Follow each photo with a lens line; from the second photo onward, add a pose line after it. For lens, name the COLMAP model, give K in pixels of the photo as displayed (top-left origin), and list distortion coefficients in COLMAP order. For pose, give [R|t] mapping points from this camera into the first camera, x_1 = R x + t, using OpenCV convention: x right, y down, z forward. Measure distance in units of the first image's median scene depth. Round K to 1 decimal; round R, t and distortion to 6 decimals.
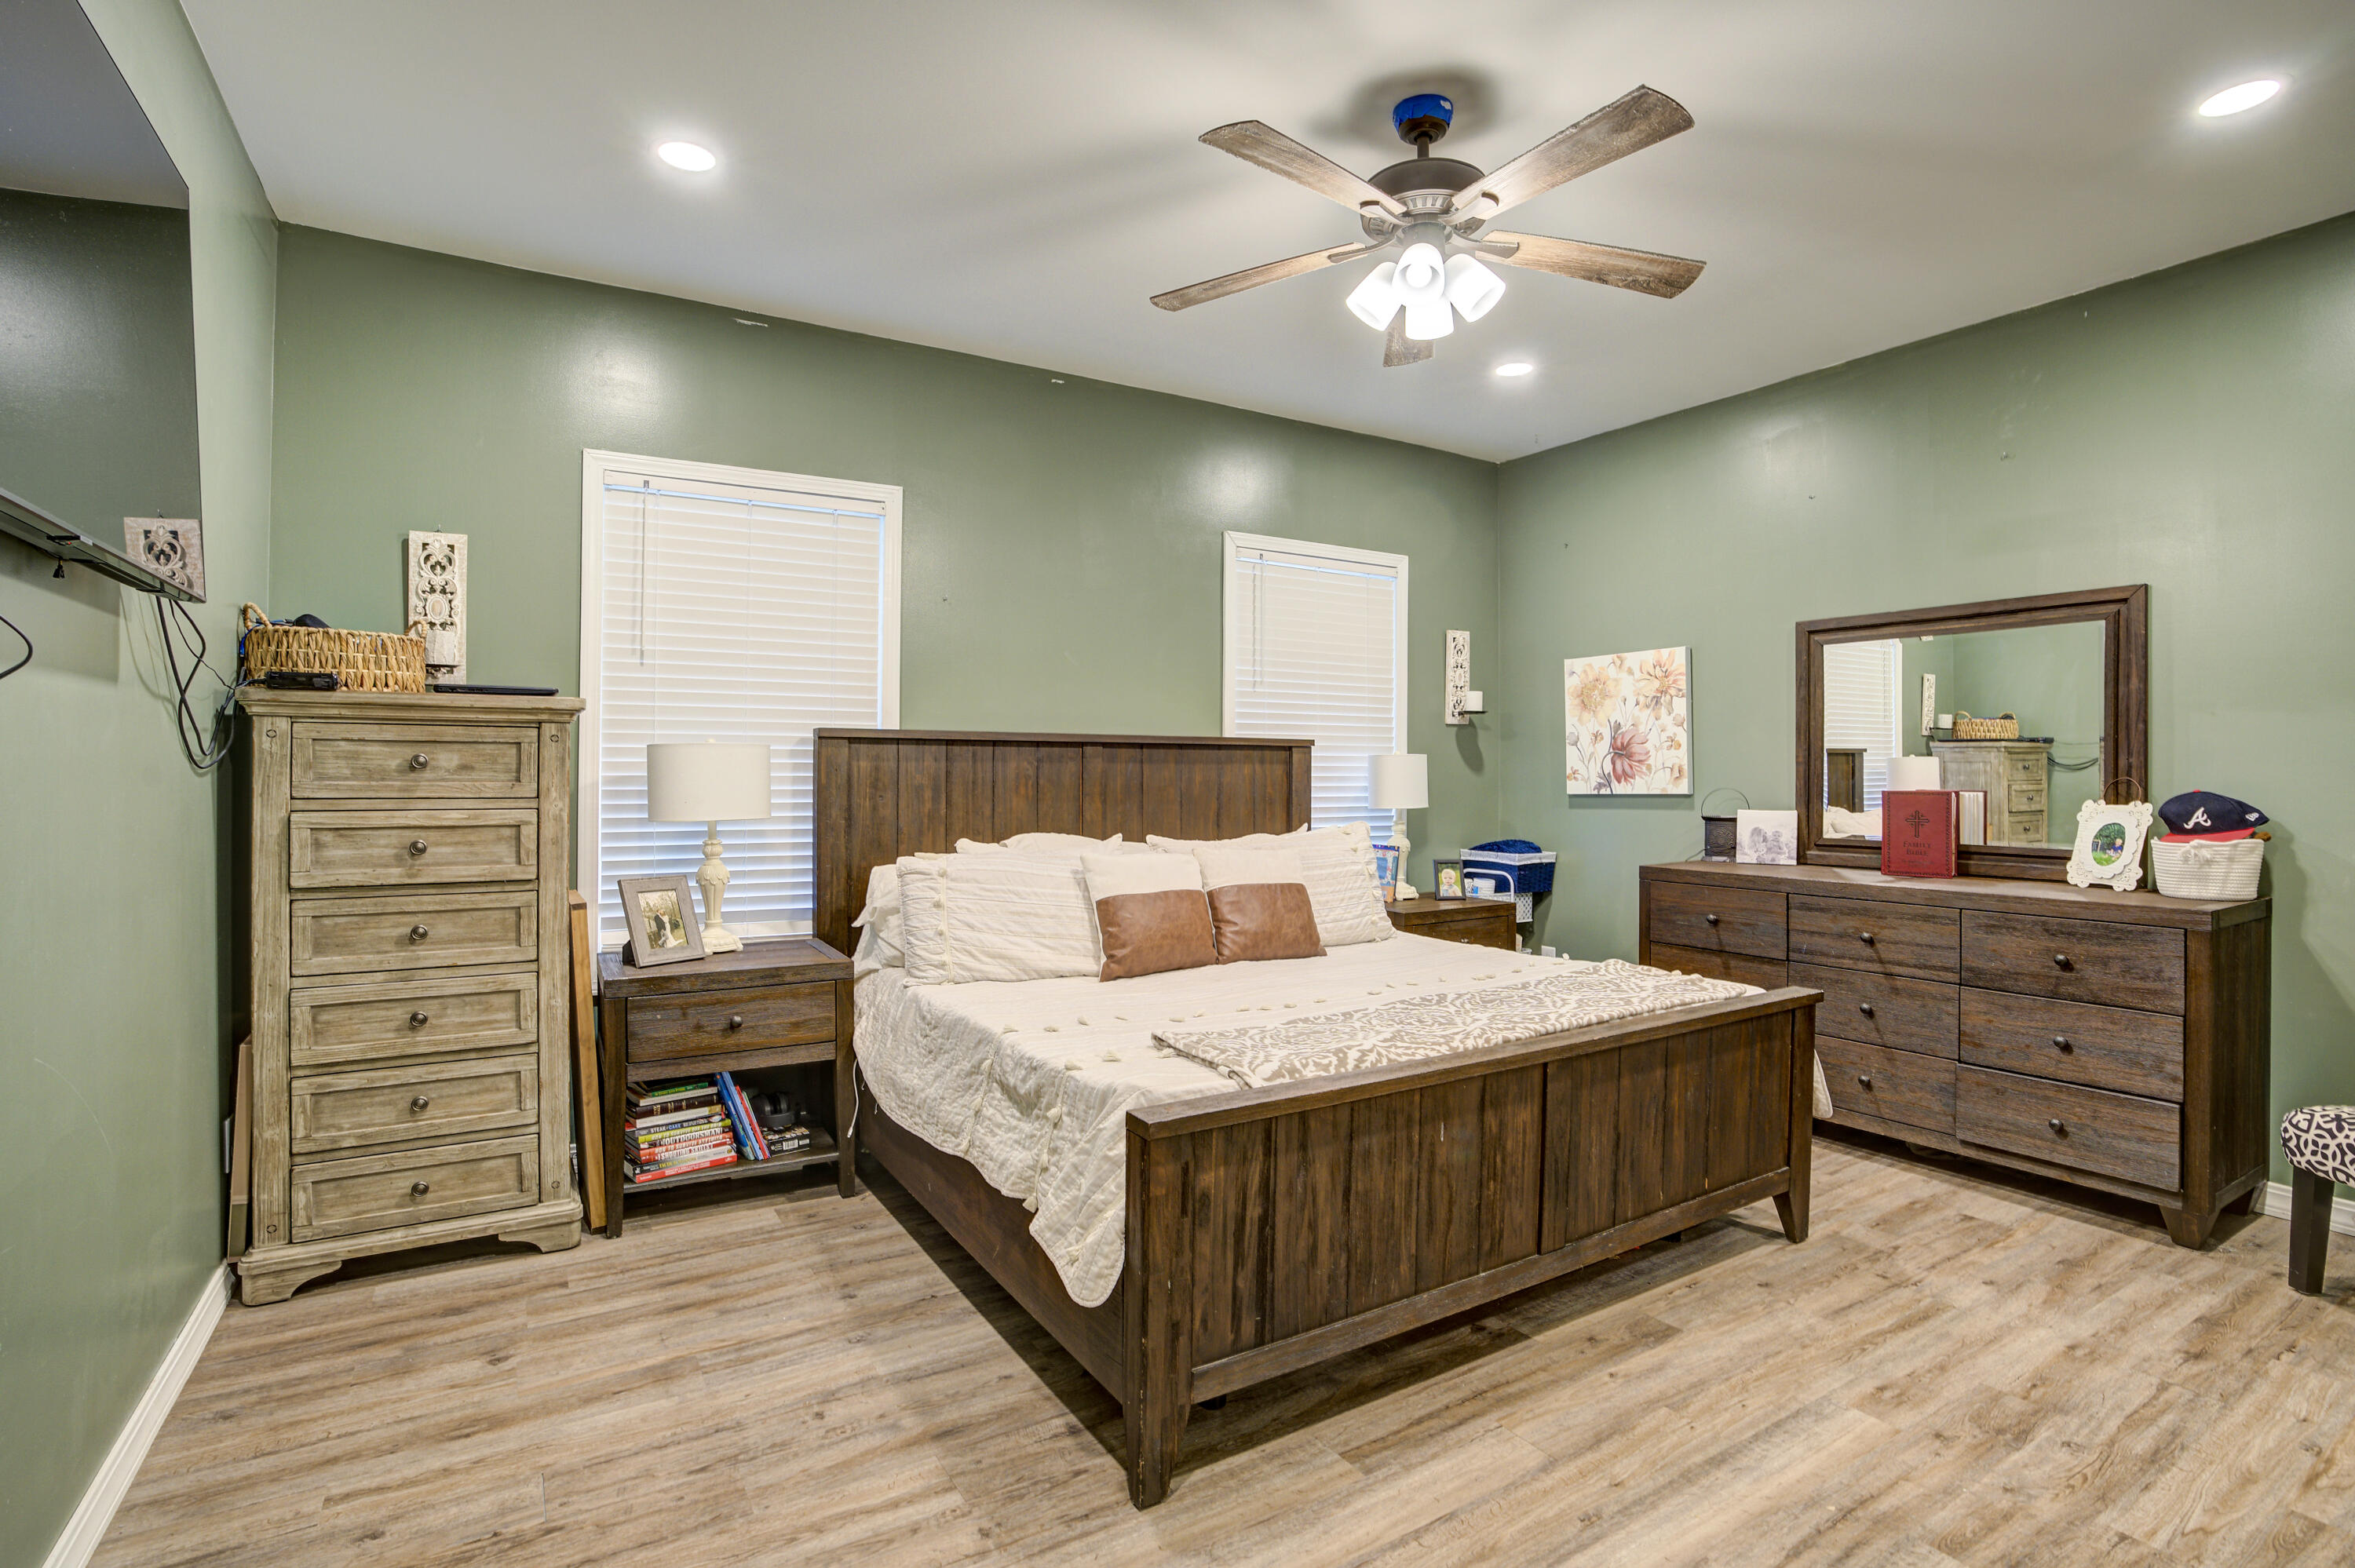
lens RADIAL K [[1092.2, 0, 1187.0], [0, 1092.2, 776.7], [0, 0, 1]] dist [-0.063975, 0.027060]
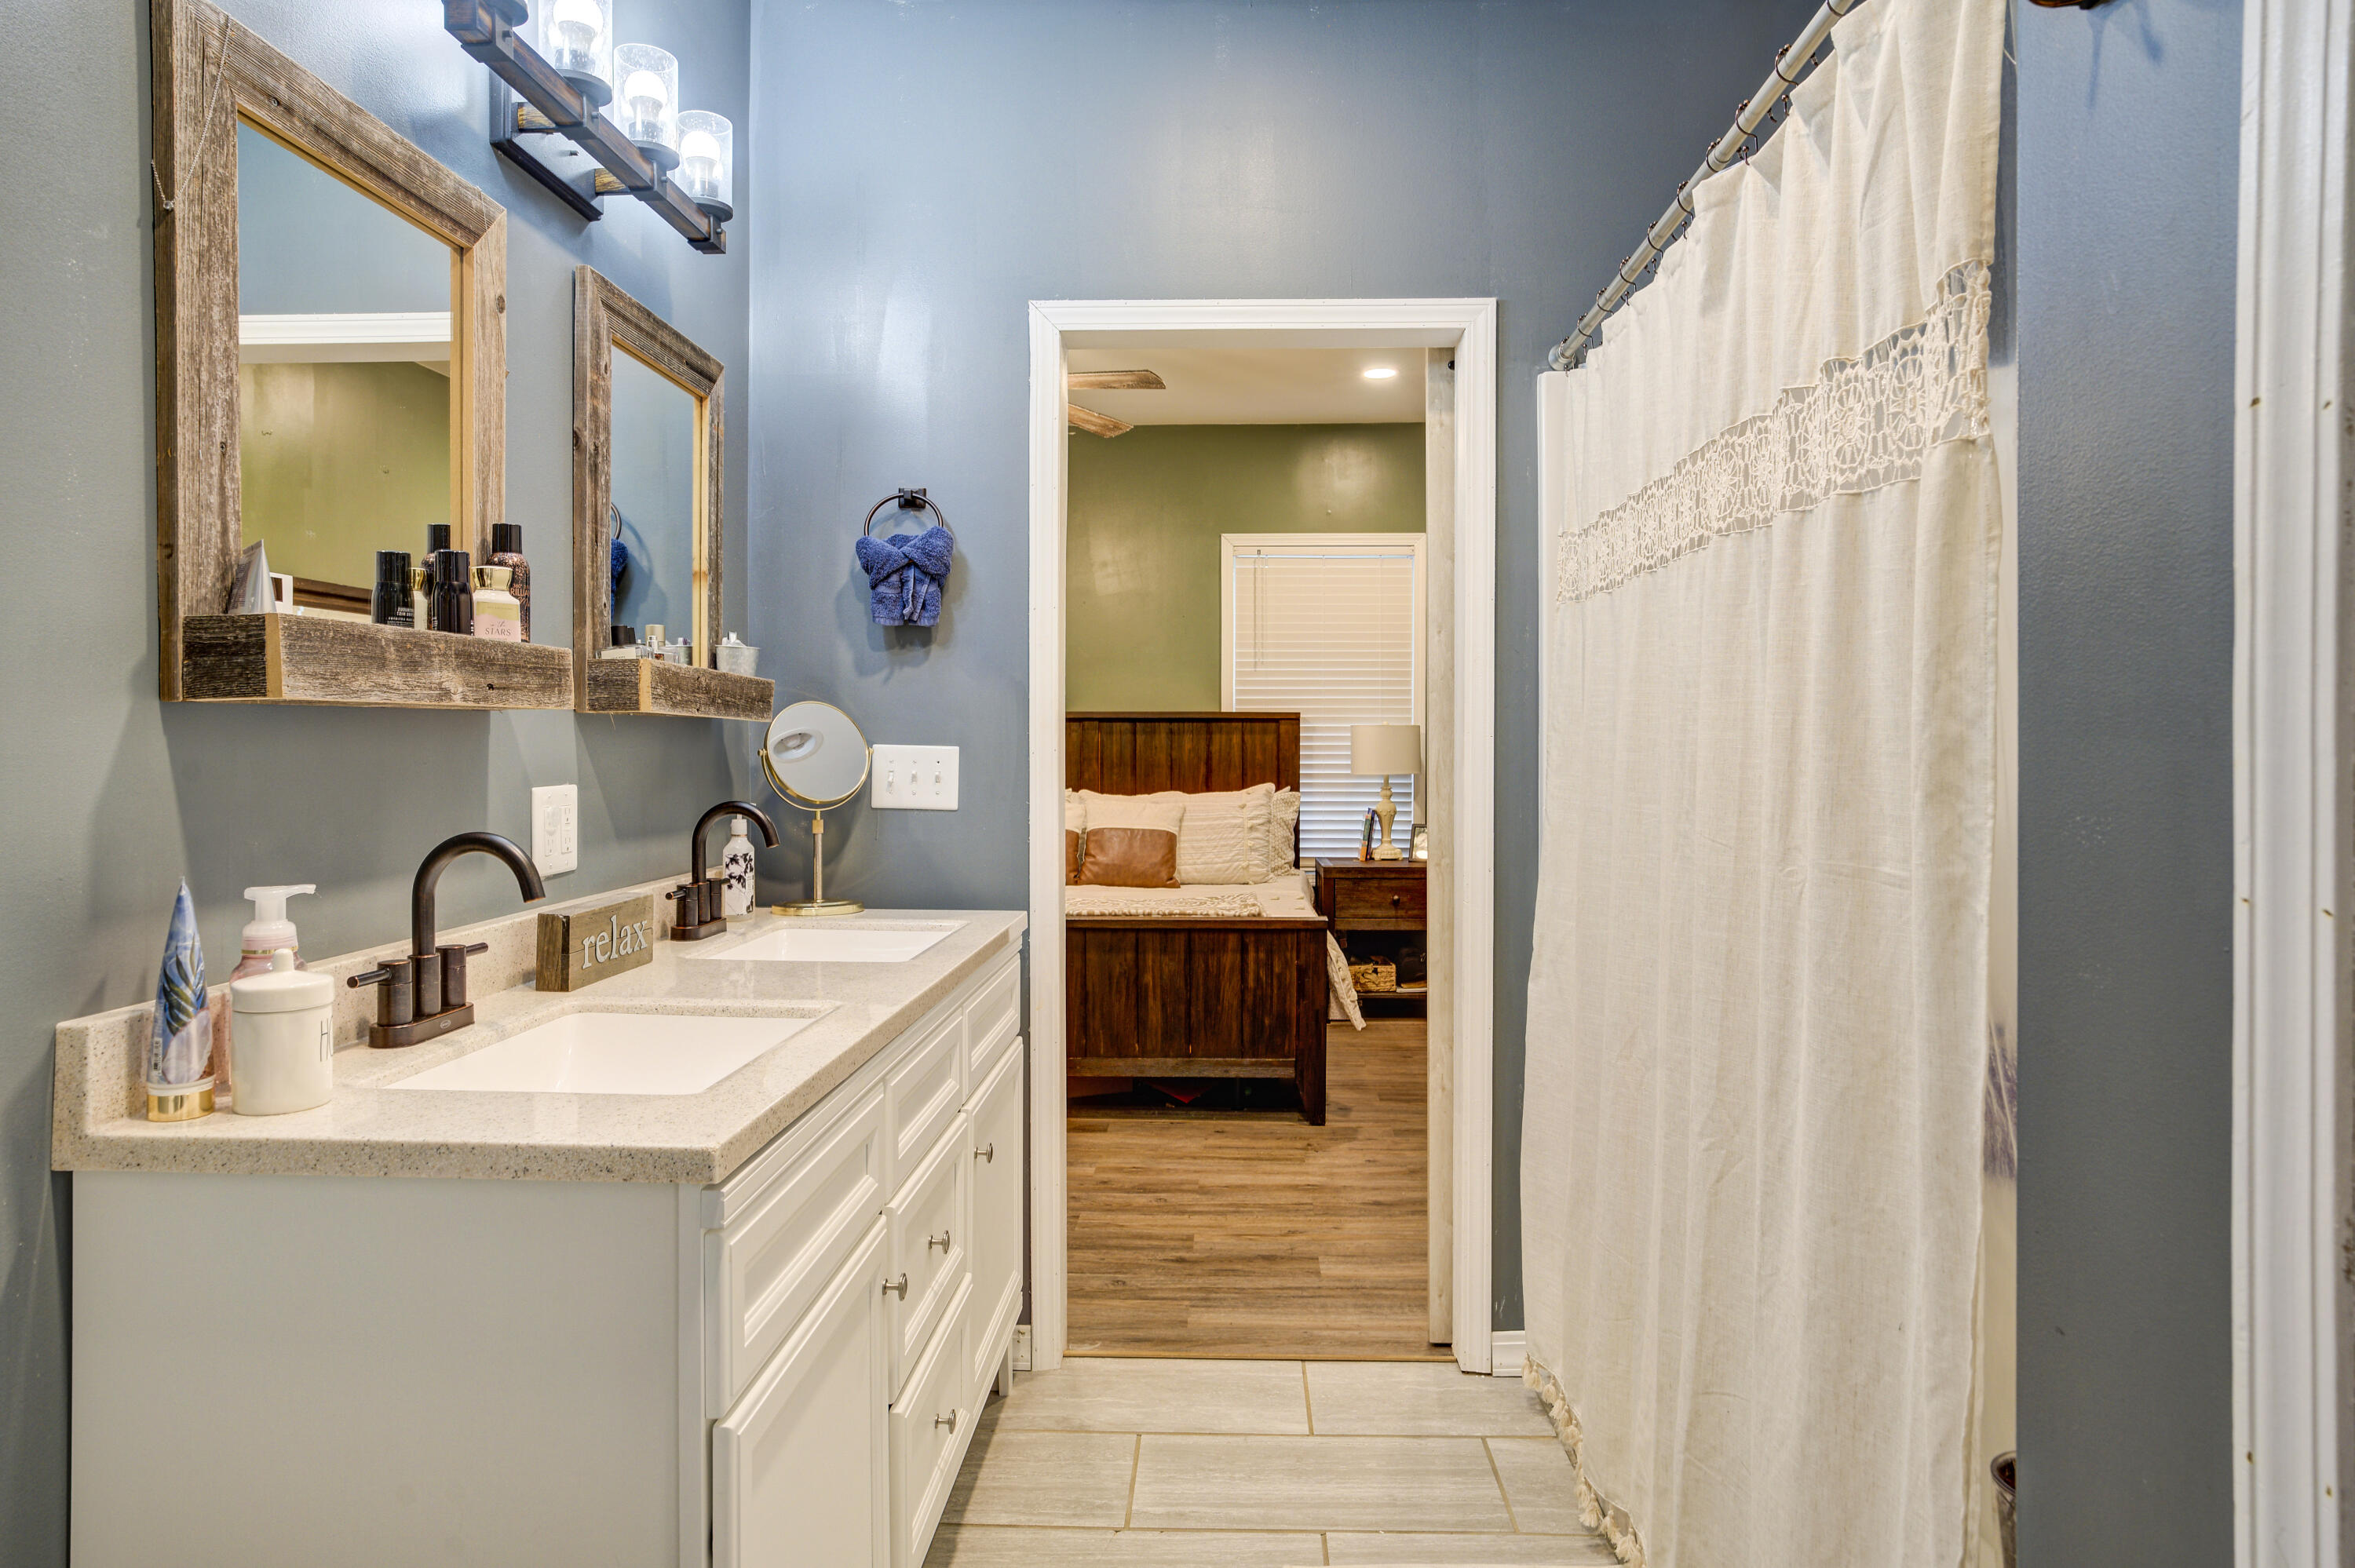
lens RADIAL K [[1379.5, 0, 1179.3], [0, 1379.5, 746.0], [0, 0, 1]] dist [0.001127, 0.000106]
pose [[0.829151, 0.001167, -0.559023, 1.137405], [-0.001600, 0.999999, -0.000286, 0.002103], [0.559022, 0.001131, 0.829152, -0.344005]]
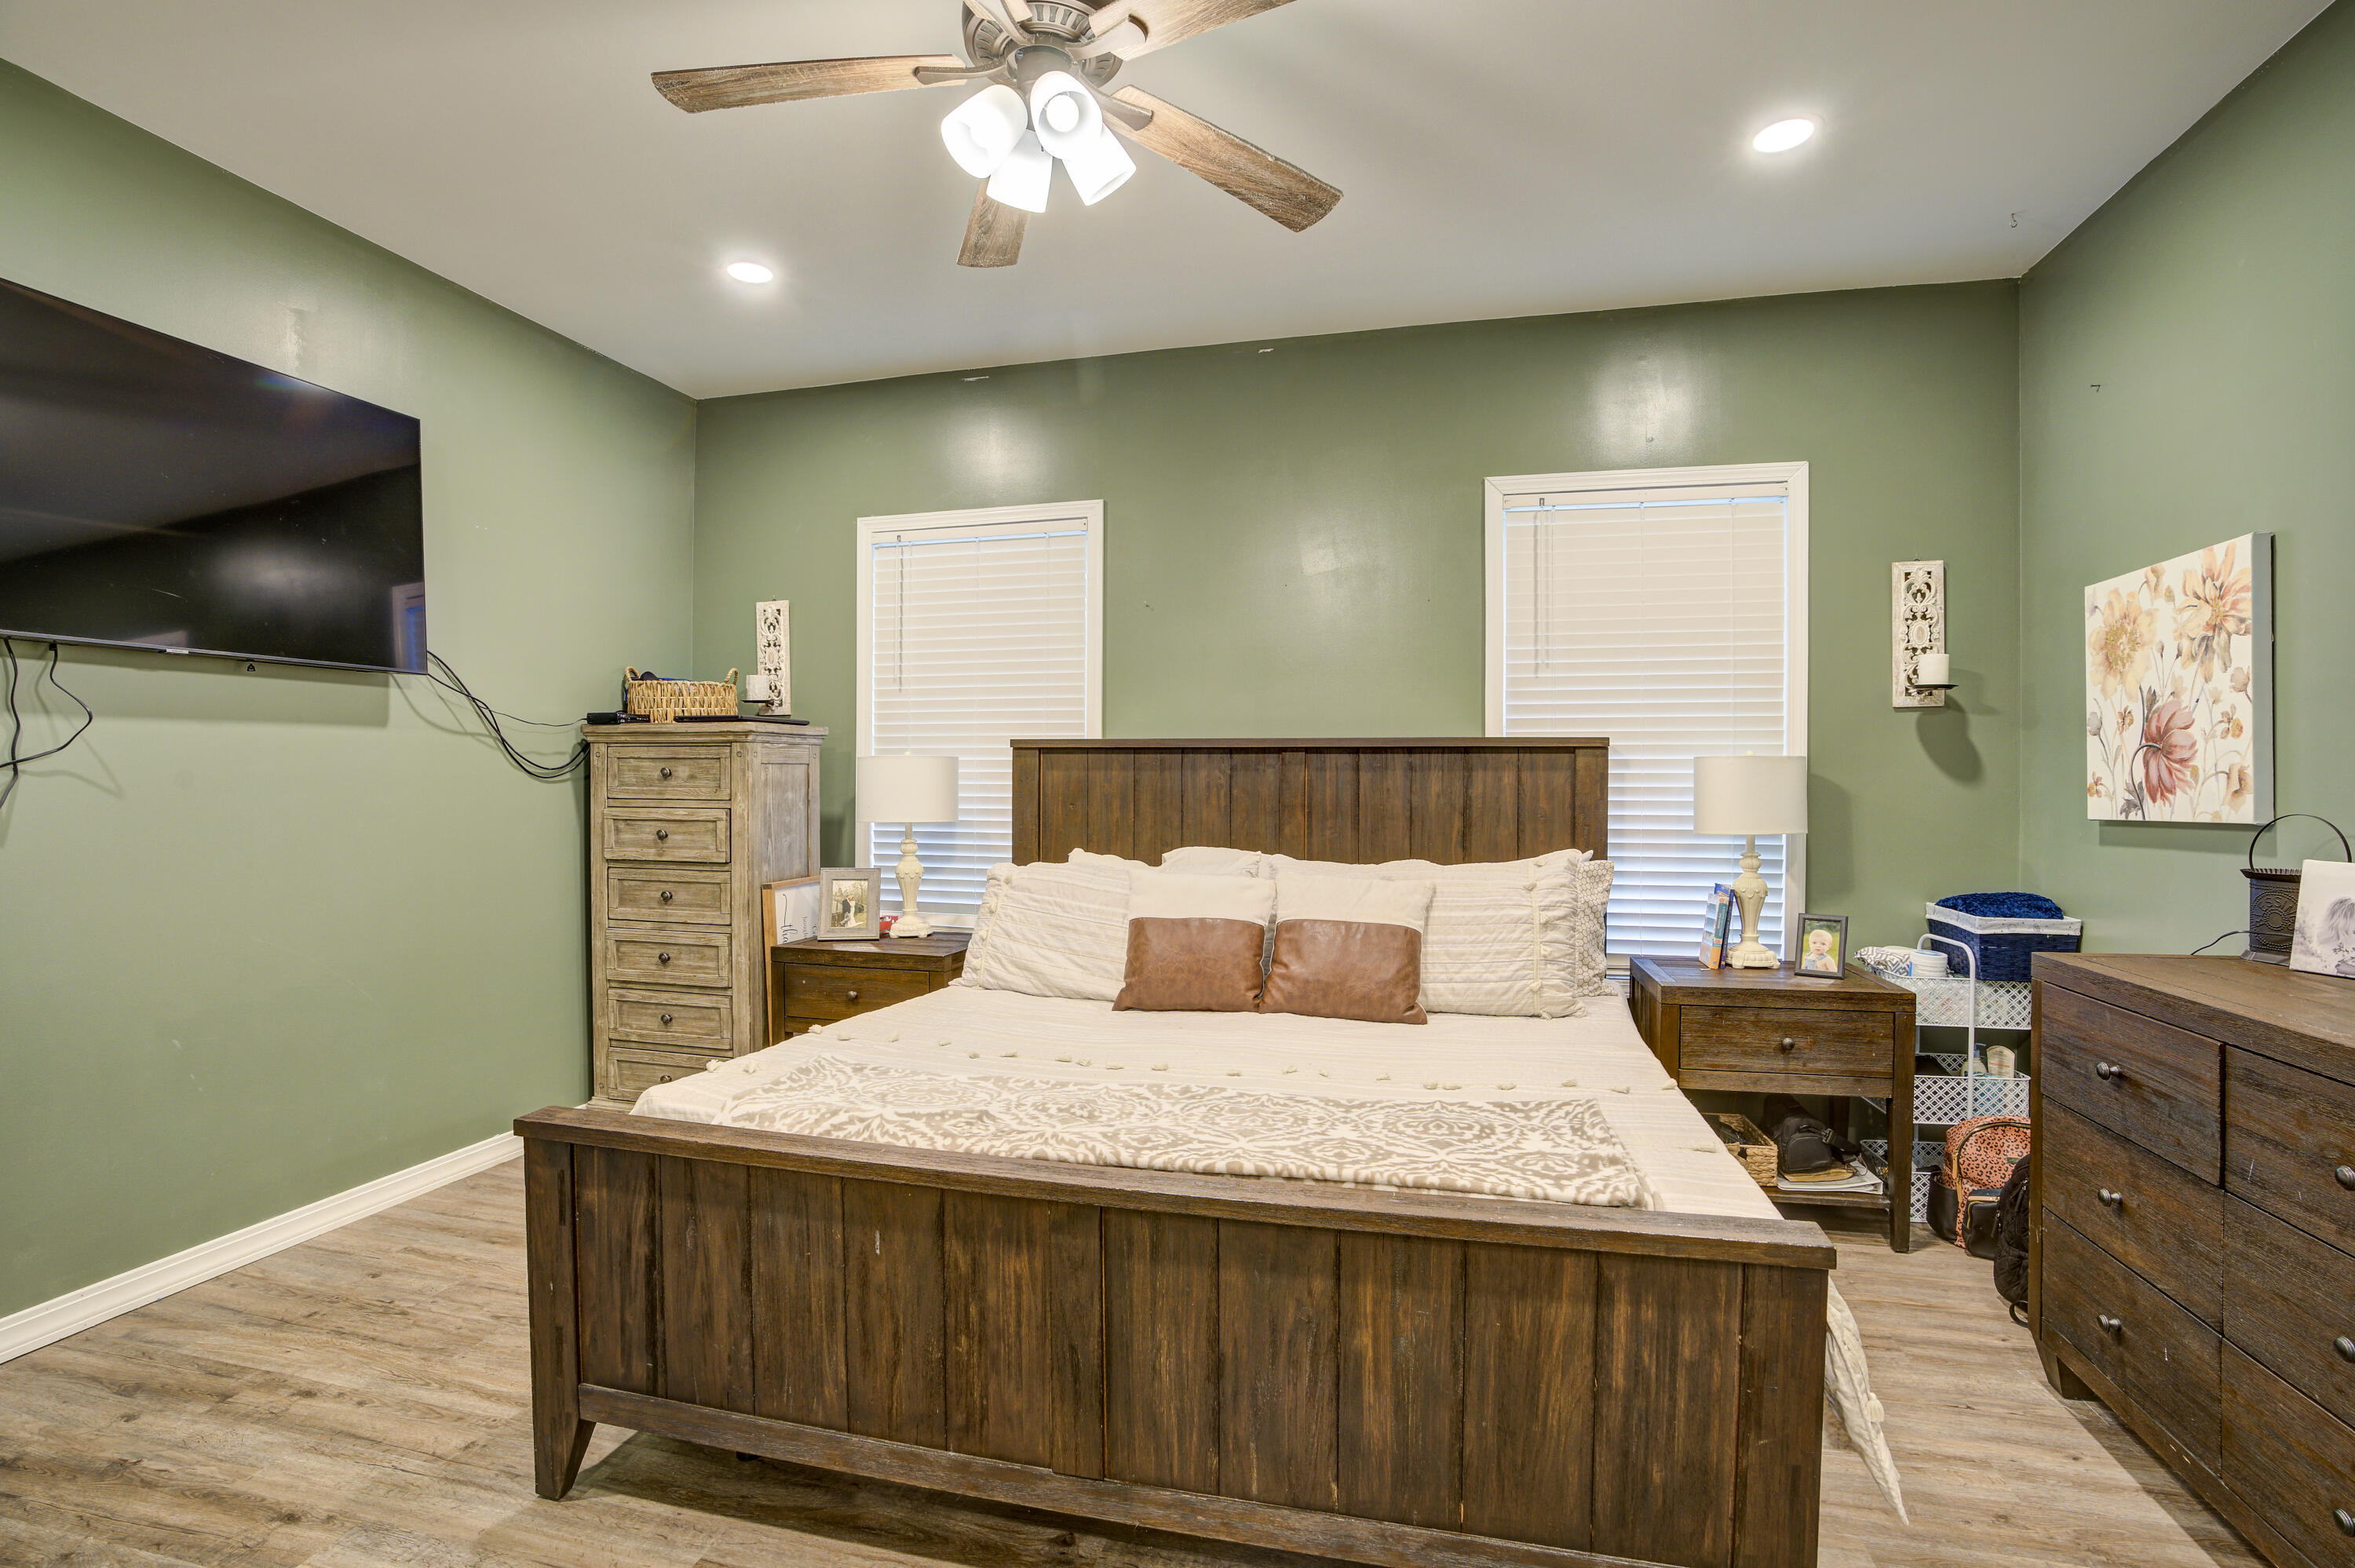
lens RADIAL K [[1096.9, 0, 1194.5], [0, 1096.9, 784.9], [0, 0, 1]] dist [-0.071075, 0.027468]
pose [[0.706480, 0.002555, -0.707729, 0.617877], [-0.003988, 0.999992, -0.000371, -0.000499], [0.707722, 0.003084, 0.706484, 0.401294]]
